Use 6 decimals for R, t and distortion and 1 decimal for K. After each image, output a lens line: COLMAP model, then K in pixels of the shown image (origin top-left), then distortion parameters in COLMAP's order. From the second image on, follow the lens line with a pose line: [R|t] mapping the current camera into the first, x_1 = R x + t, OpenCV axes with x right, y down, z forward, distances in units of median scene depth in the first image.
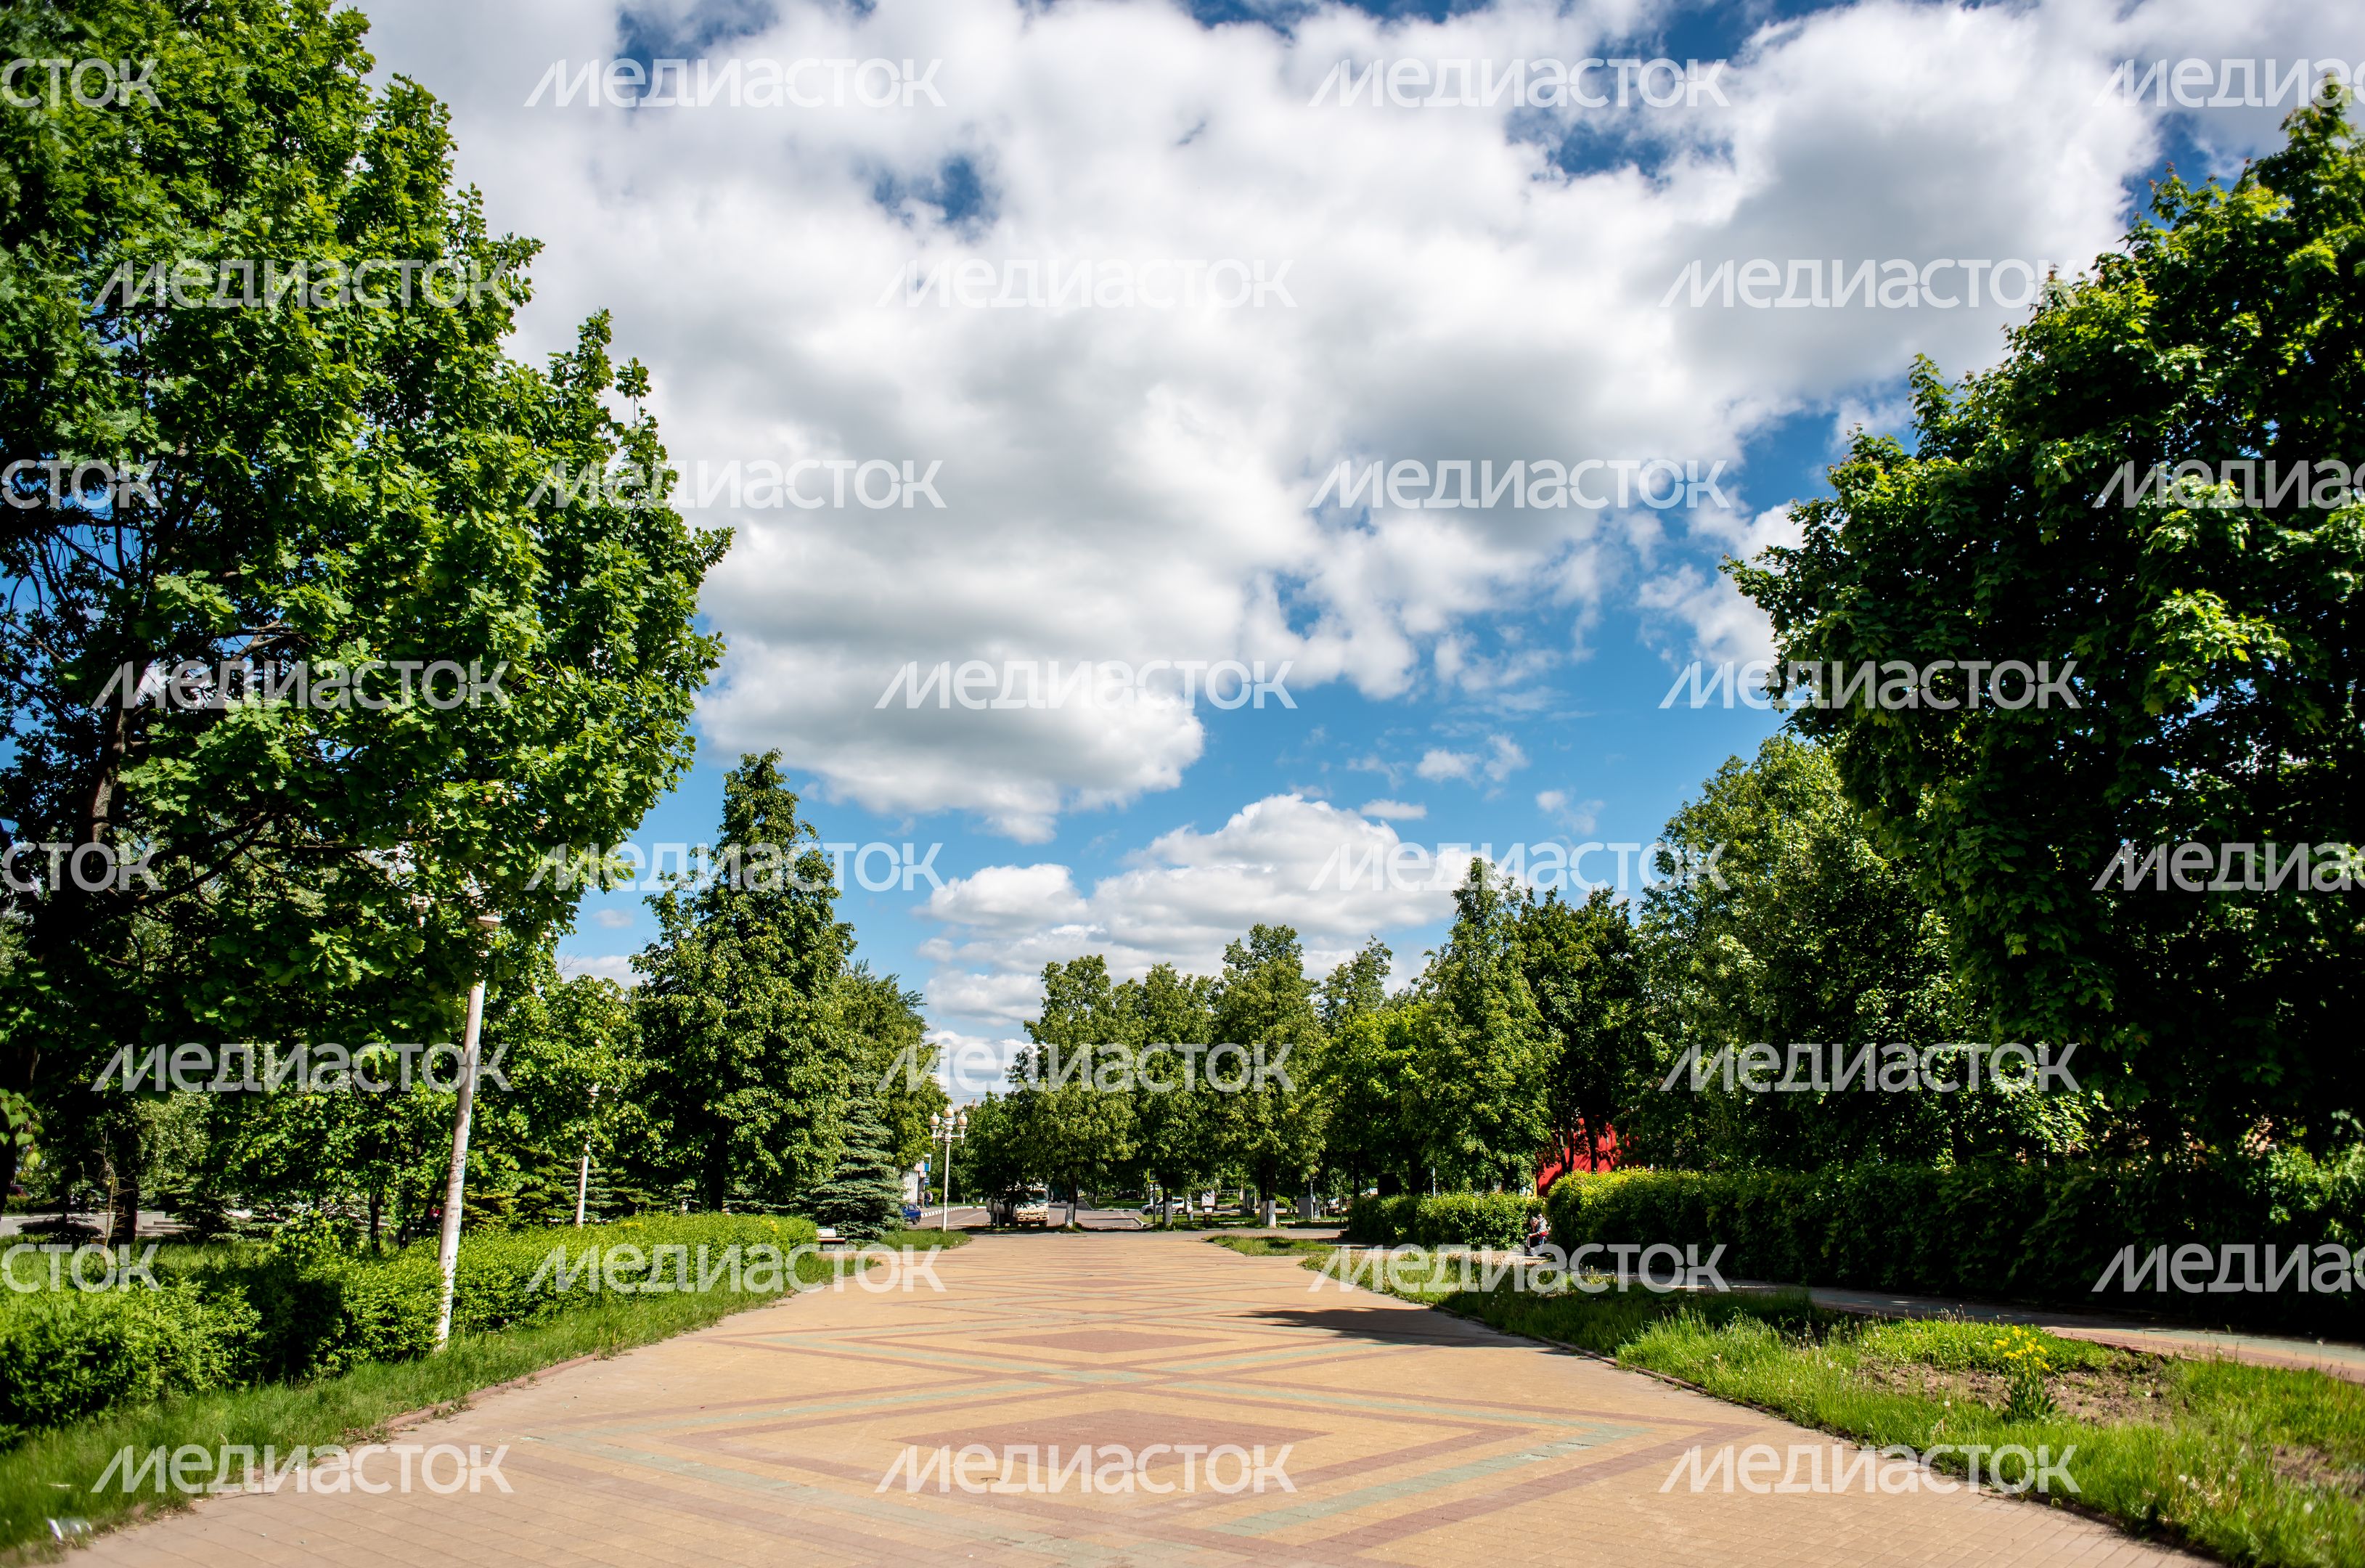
lens RADIAL K [[1674.7, 0, 1184.8], [0, 1674.7, 775.0], [0, 0, 1]] dist [-0.096877, 0.075759]
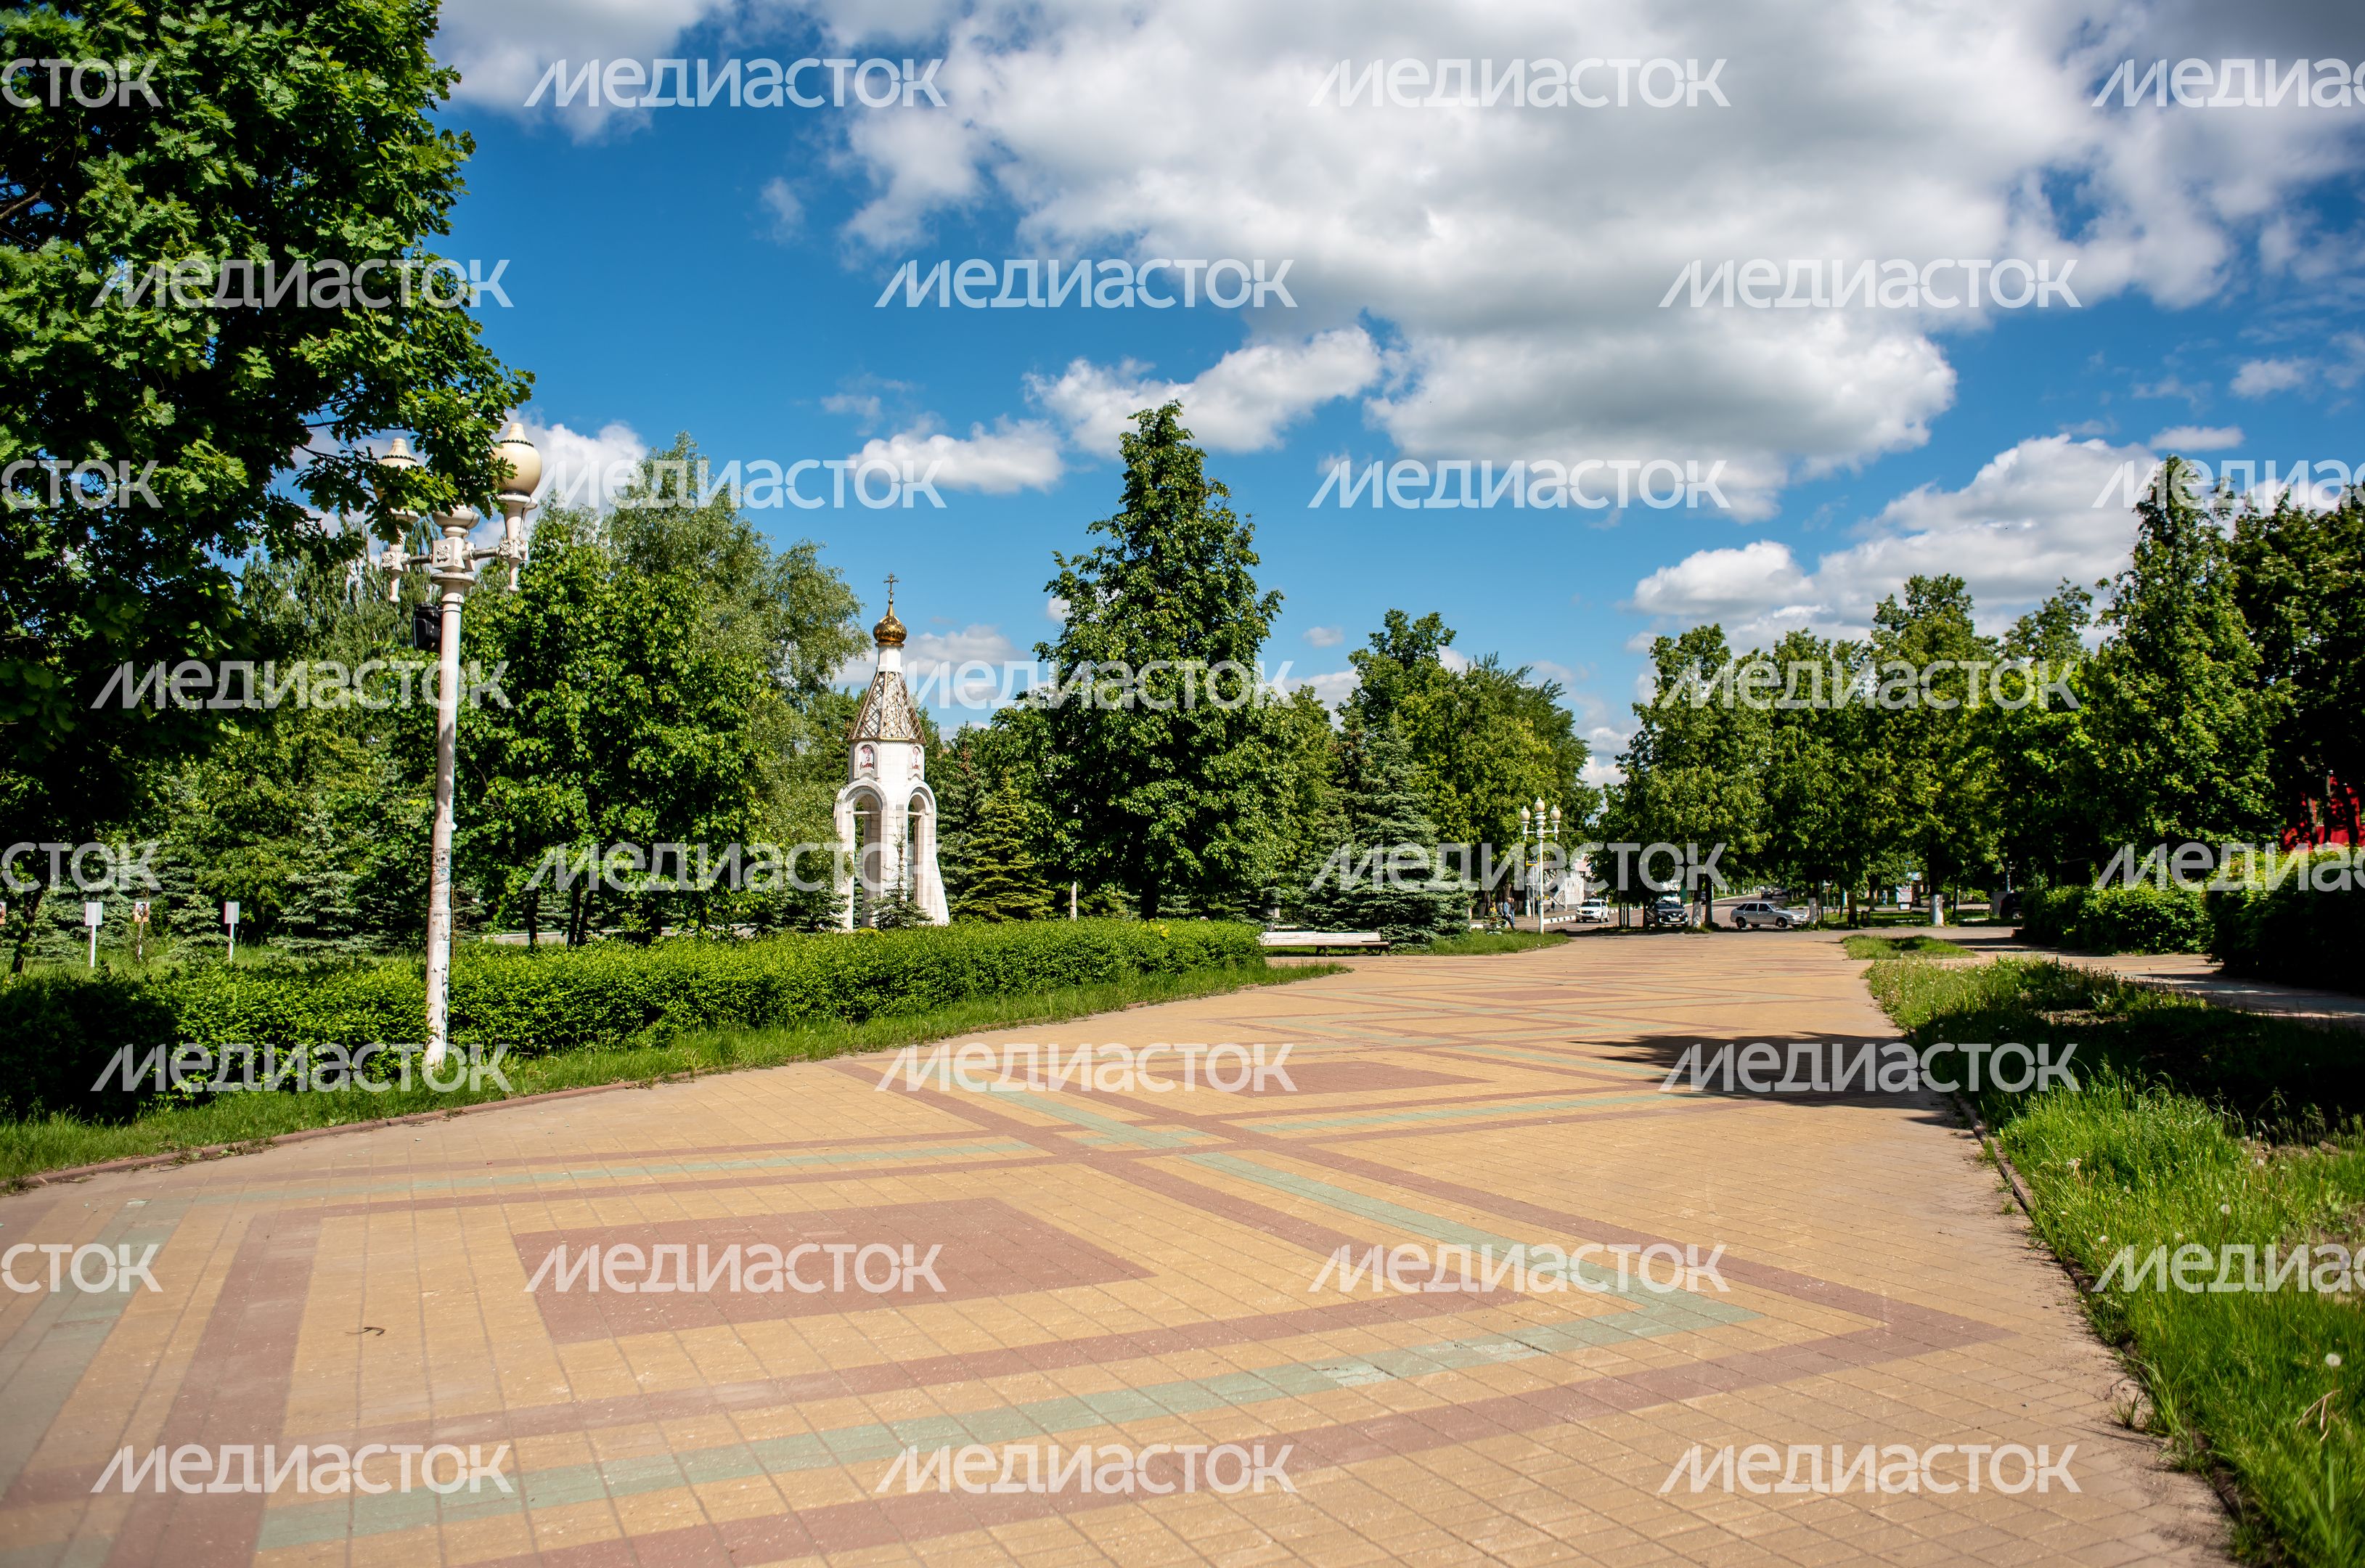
lens RADIAL K [[1717.6, 0, 1333.3], [0, 1717.6, 779.8], [0, 0, 1]] dist [0.008559, 0.084312]
pose [[0.935118, -0.040305, -0.352037, 0.078341], [0.101871, 0.982145, 0.158155, 0.025576], [0.339377, -0.183756, 0.922527, 0.087117]]
